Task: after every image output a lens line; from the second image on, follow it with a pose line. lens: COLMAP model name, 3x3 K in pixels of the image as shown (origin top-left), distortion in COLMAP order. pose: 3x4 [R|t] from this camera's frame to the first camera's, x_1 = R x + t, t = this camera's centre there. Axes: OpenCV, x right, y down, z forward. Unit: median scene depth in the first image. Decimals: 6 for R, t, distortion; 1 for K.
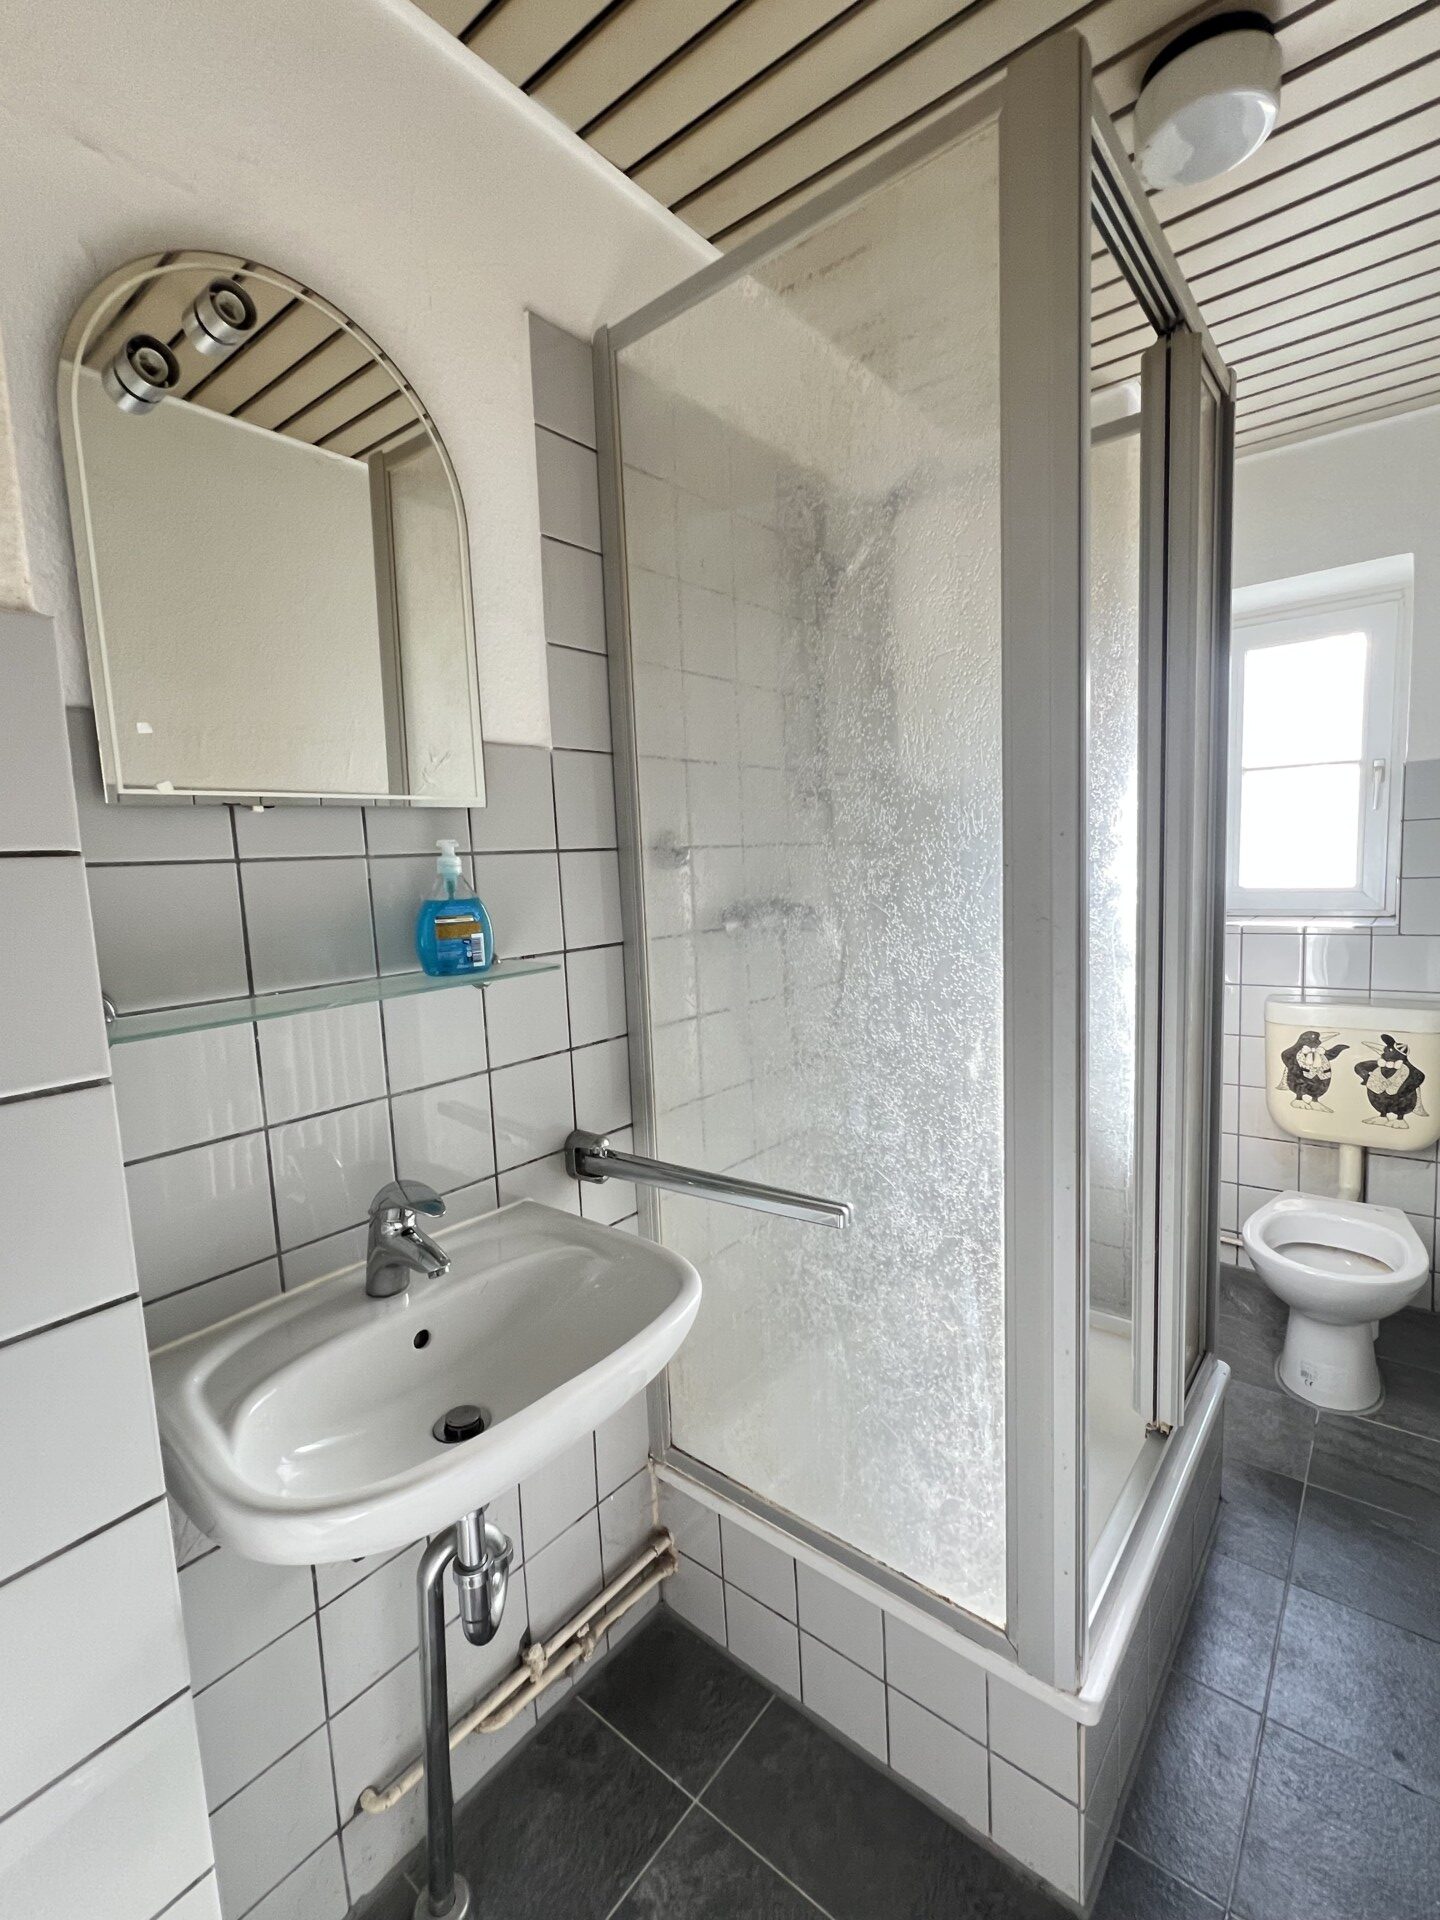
lens RADIAL K [[868.1, 0, 716.9], [0, 868.1, 956.4], [0, 0, 1]] dist [0.000387, -0.000581]
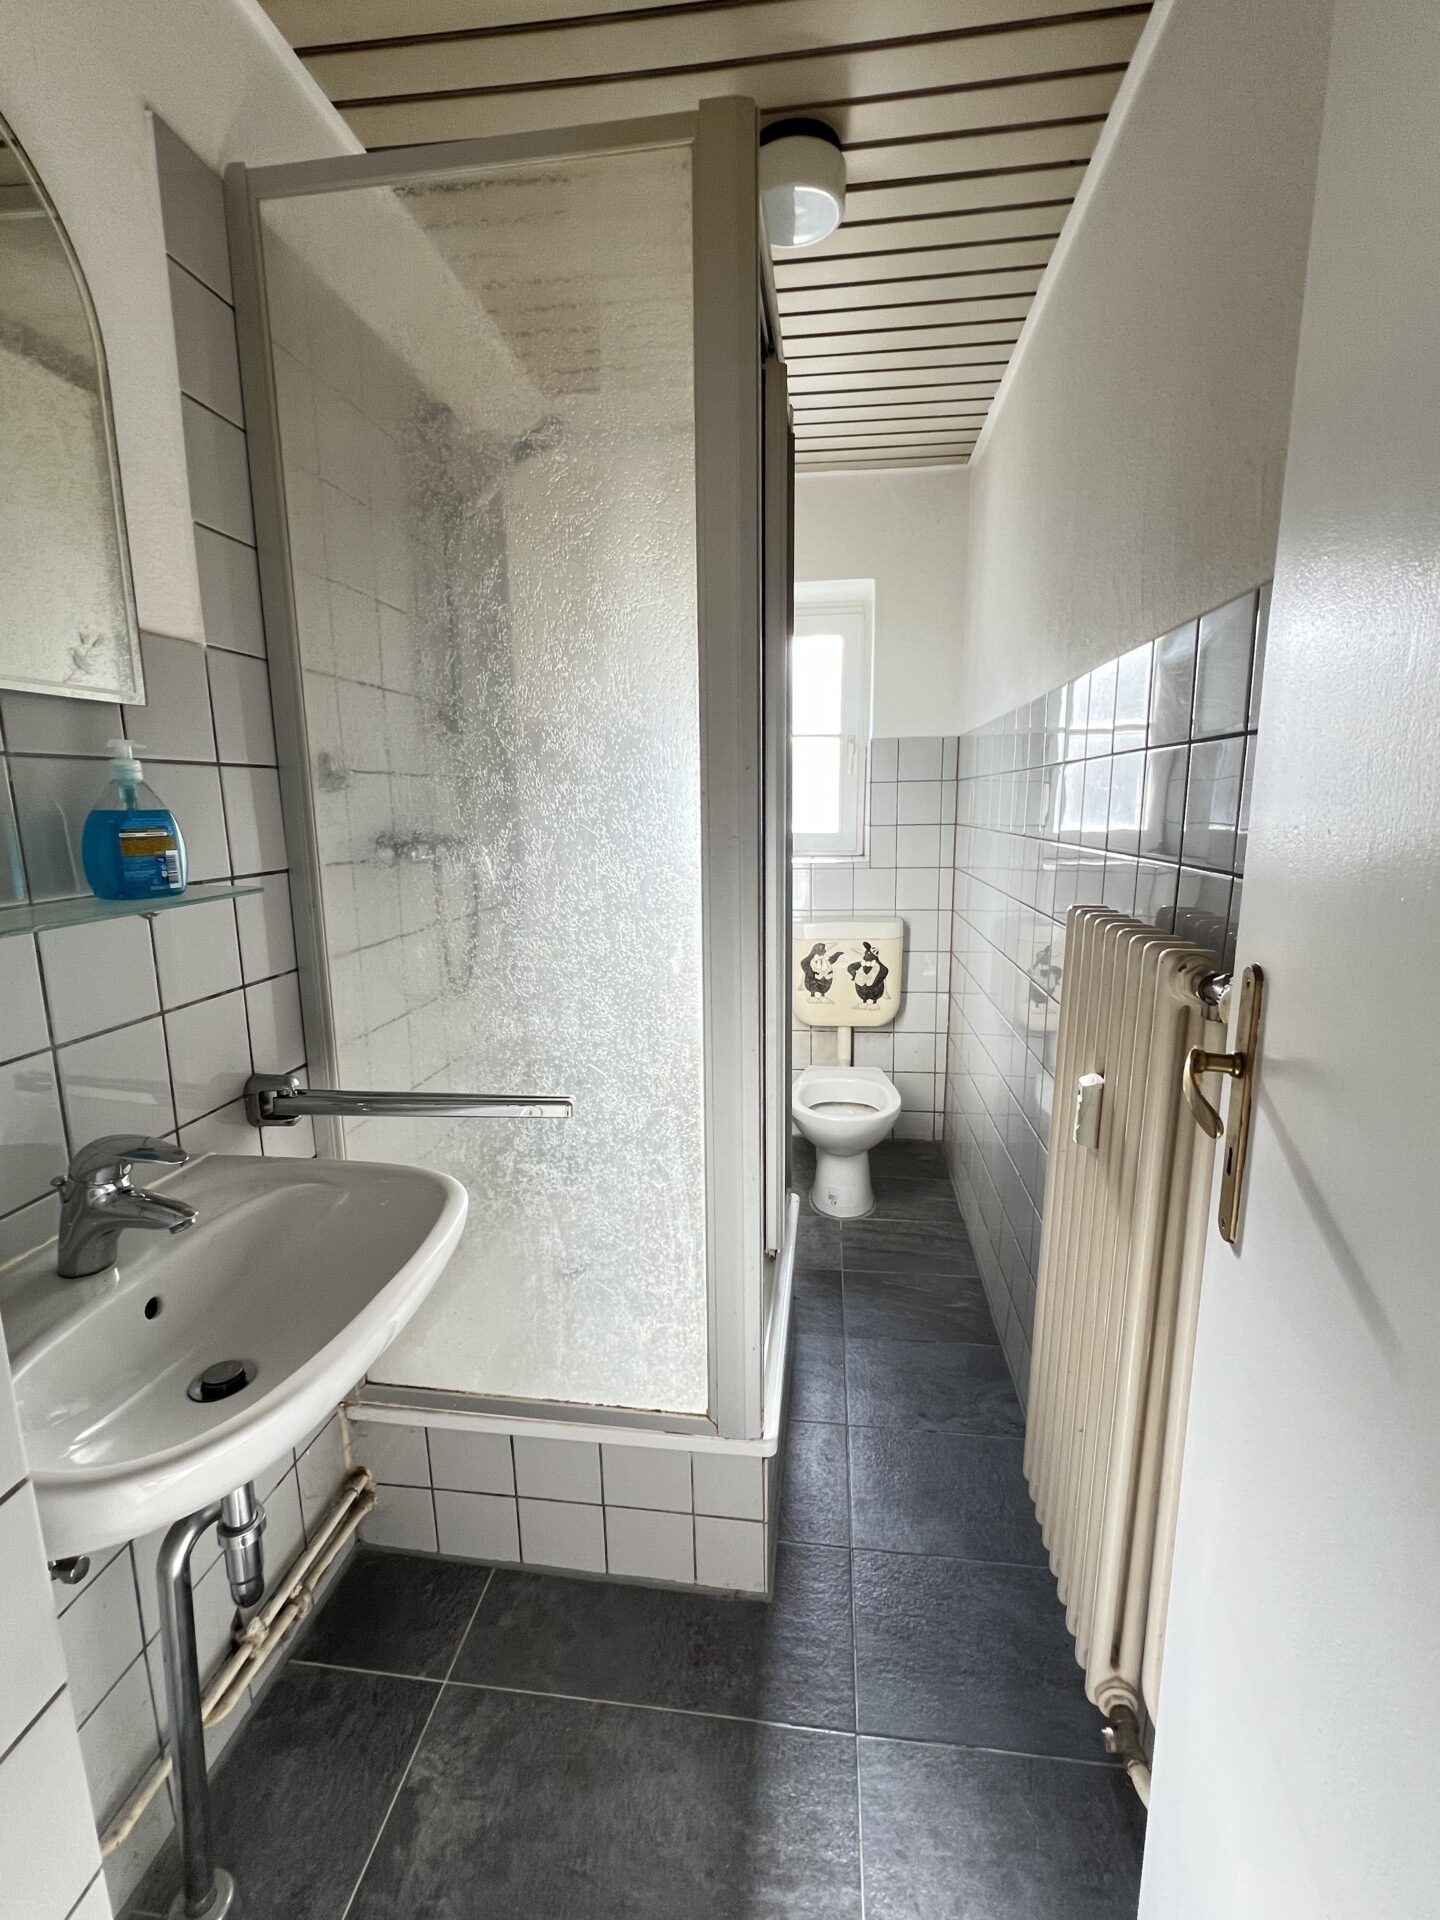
lens RADIAL K [[868.1, 0, 717.4], [0, 868.1, 961.6], [0, 0, 1]] dist [0.000387, -0.000581]
pose [[0.845866, -0.064177, 0.529521, -0.247013], [0.033908, 0.997197, 0.066693, 0.040264], [-0.532317, -0.038458, 0.845671, -0.034942]]
